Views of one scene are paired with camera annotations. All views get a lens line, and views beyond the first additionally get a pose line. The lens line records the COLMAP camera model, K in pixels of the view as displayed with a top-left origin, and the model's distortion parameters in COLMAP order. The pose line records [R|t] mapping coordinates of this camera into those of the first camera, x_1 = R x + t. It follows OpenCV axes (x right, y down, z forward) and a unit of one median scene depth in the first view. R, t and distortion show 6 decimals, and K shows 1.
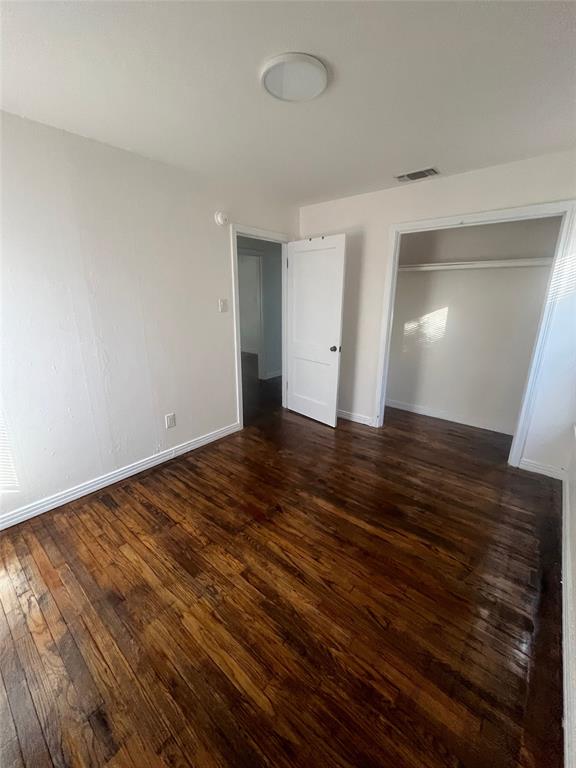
lens RADIAL K [[312.1, 0, 288.2], [0, 312.1, 384.5], [0, 0, 1]] dist [0.000429, -0.000027]
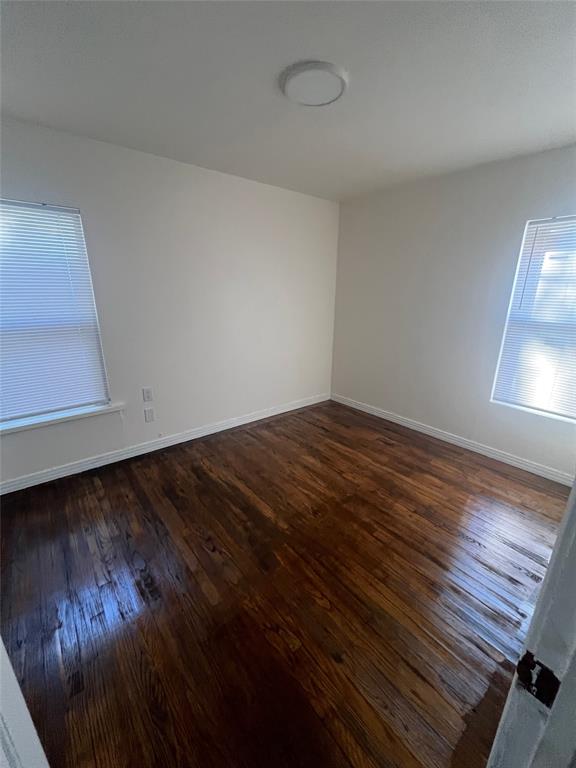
lens RADIAL K [[312.1, 0, 288.2], [0, 312.1, 384.4], [0, 0, 1]] dist [0.000429, -0.000027]
pose [[-0.981669, -0.066607, 0.178578, -0.111812], [0.041408, 0.840035, 0.540950, -0.528997], [-0.186043, 0.538428, -0.821878, 1.846766]]
